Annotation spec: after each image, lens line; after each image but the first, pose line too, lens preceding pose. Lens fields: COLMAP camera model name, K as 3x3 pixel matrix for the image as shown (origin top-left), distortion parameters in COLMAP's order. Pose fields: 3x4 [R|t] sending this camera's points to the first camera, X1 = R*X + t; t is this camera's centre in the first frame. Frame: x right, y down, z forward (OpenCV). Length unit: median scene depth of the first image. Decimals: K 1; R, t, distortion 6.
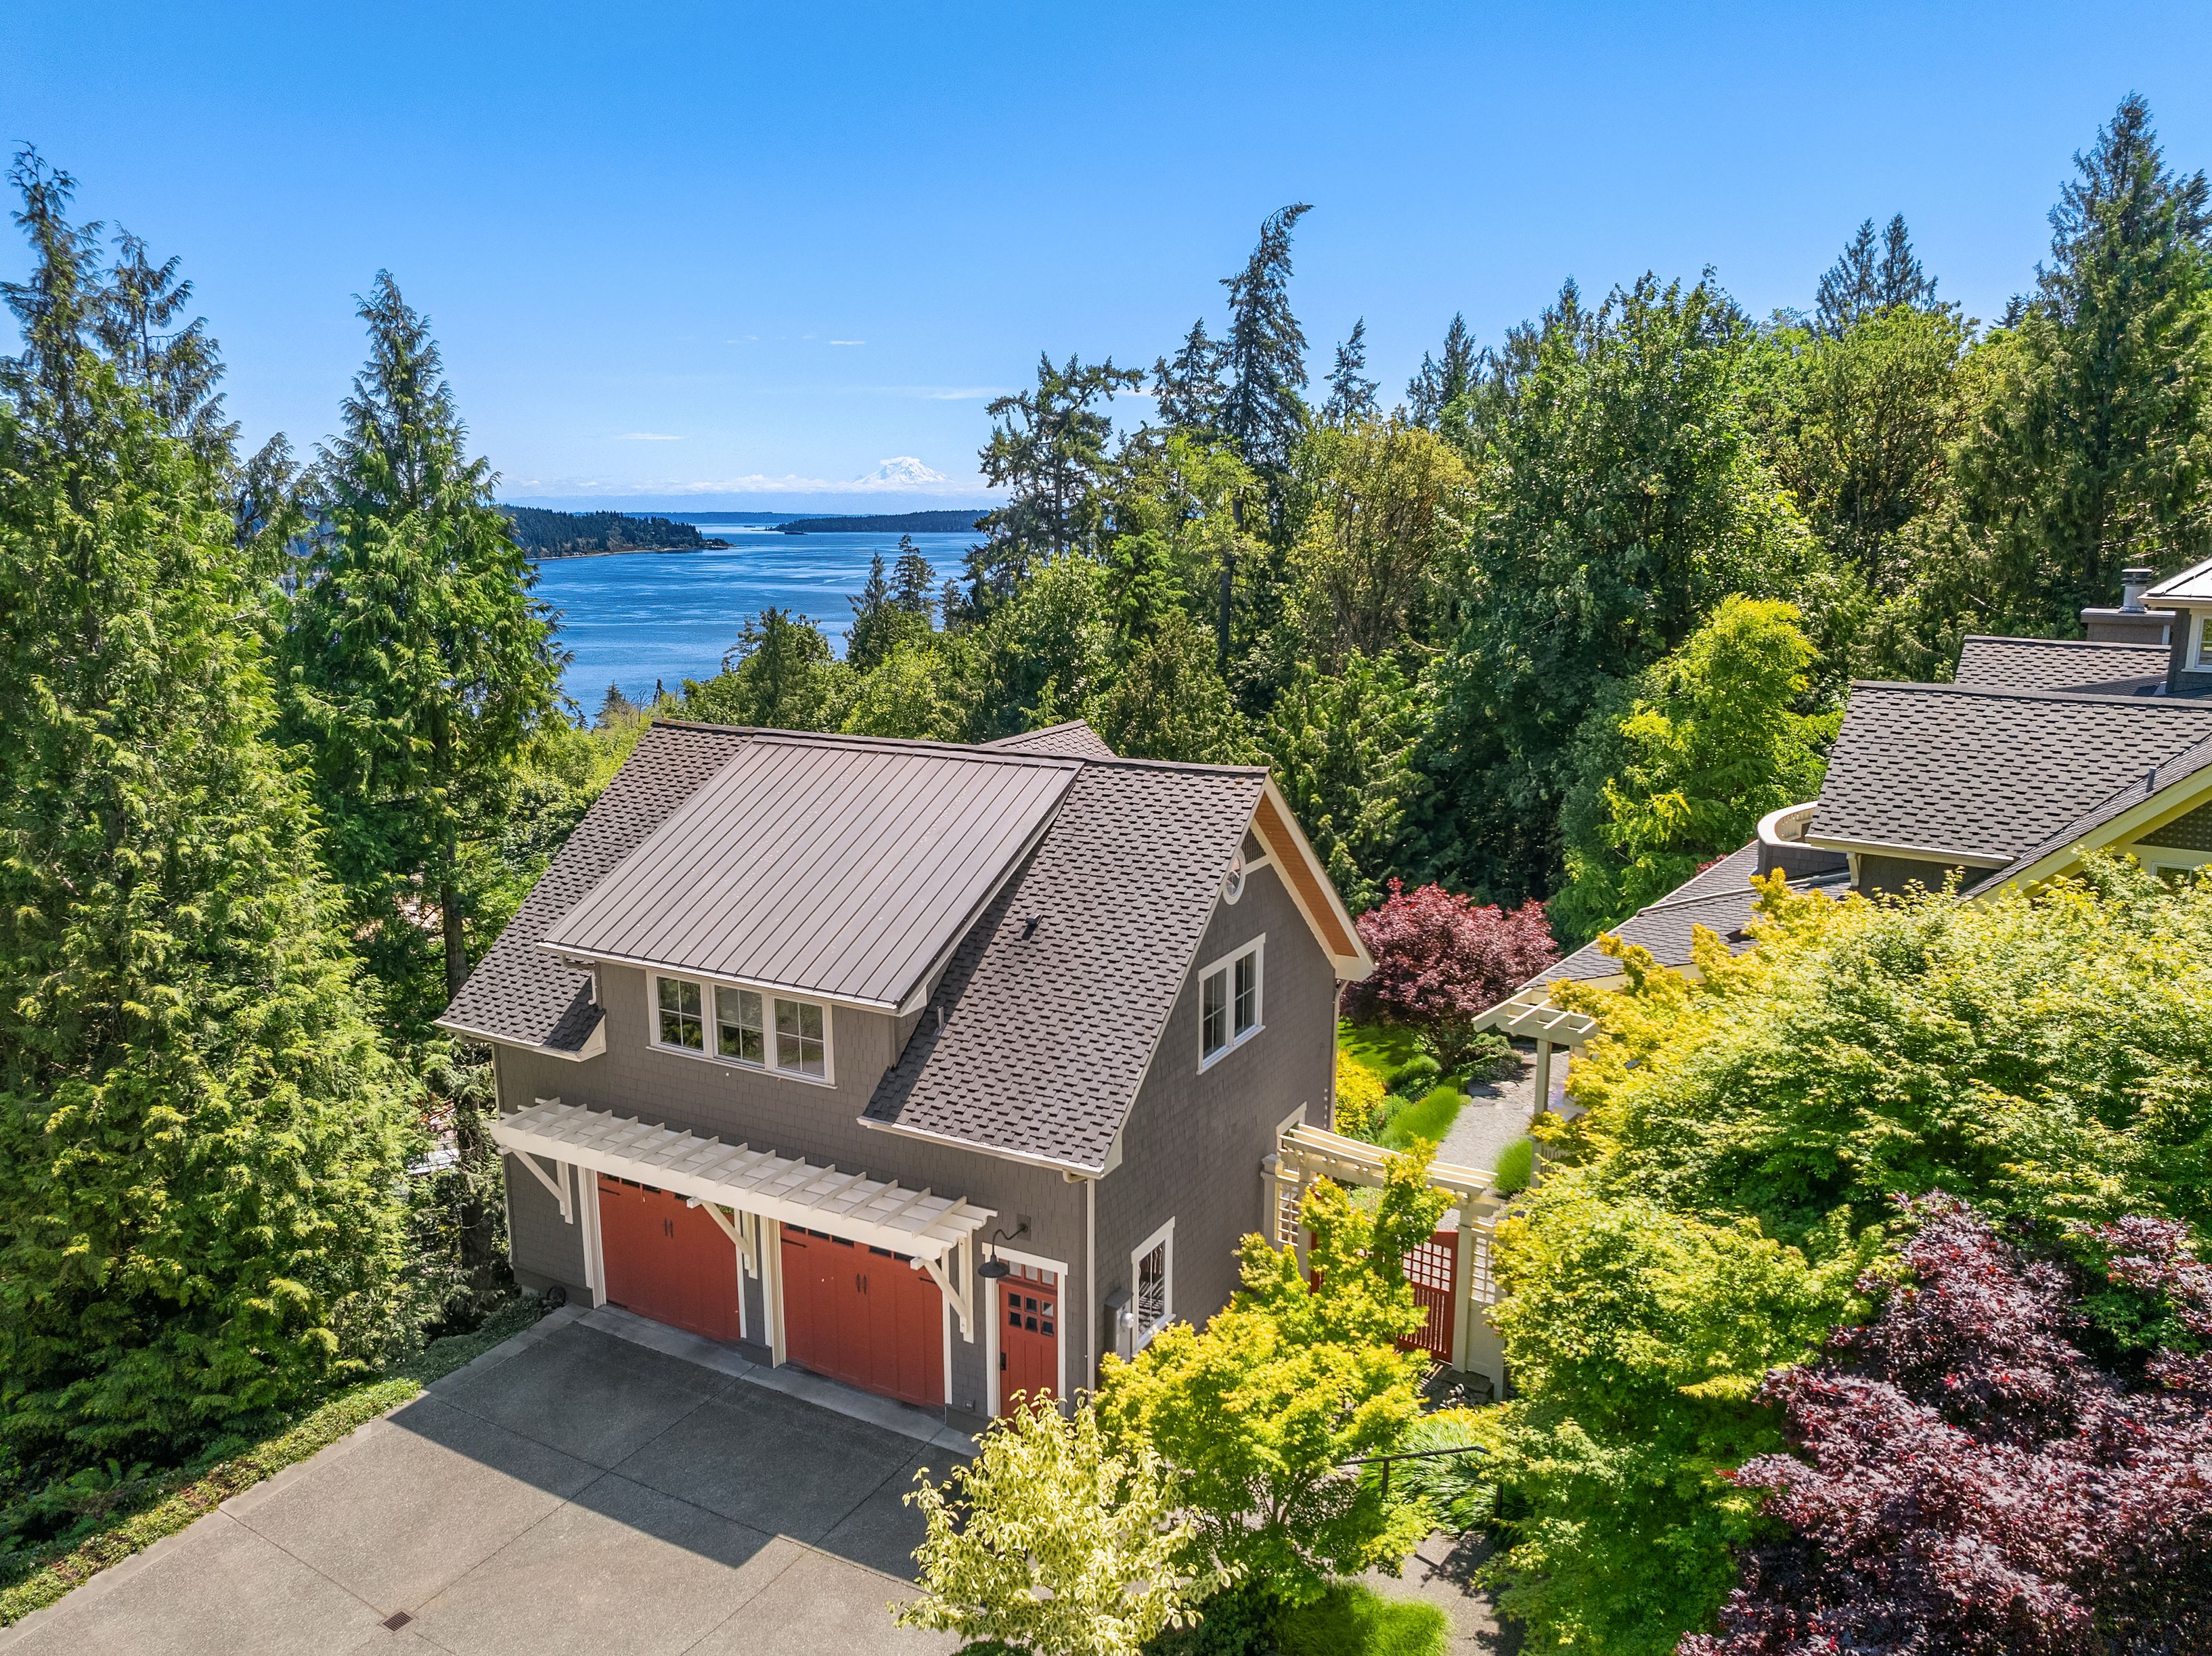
lens RADIAL K [[1610.2, 0, 1106.0], [0, 1610.2, 828.0], [0, 0, 1]] dist [-0.006125, -0.001955]
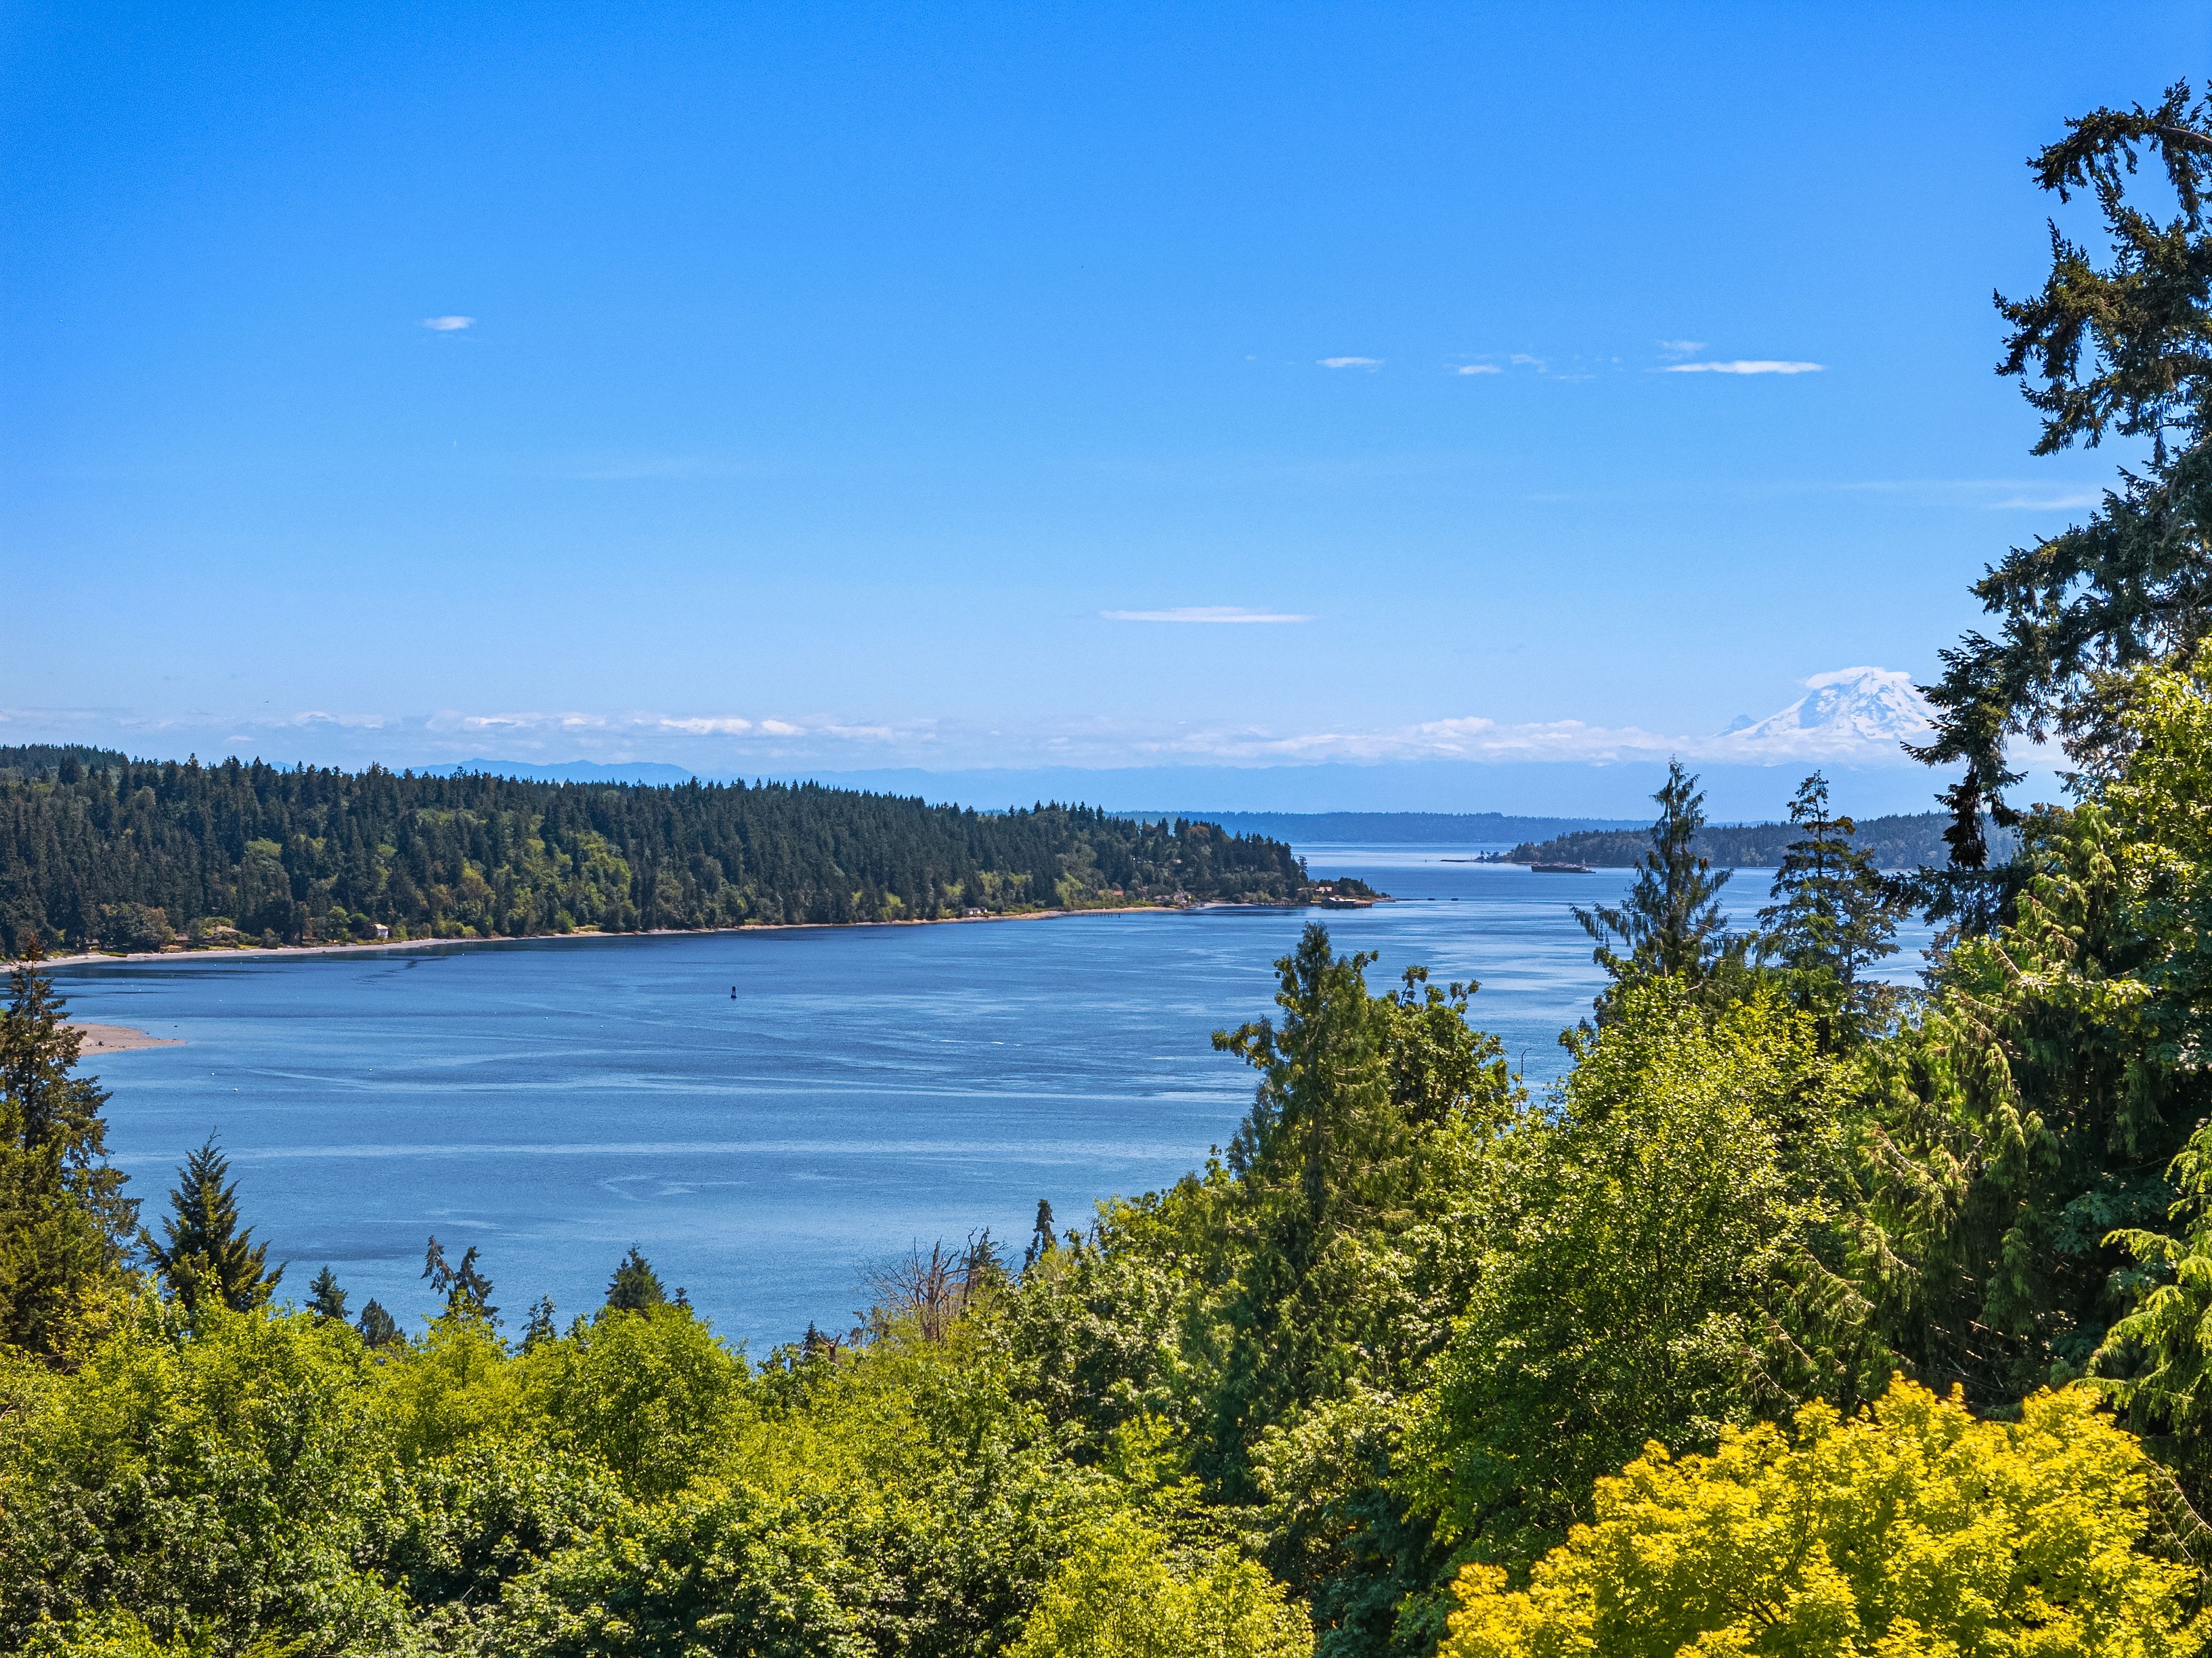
lens RADIAL K [[4526.0, 0, 940.3], [0, 4526.0, 829.7], [0, 0, 1]] dist [-0.032266, 0.598629]
pose [[0.947853, 0.002543, -0.318697, -0.003199], [-0.062803, 0.981852, -0.178950, 0.000669], [0.312458, 0.189634, 0.930811, 0.186581]]
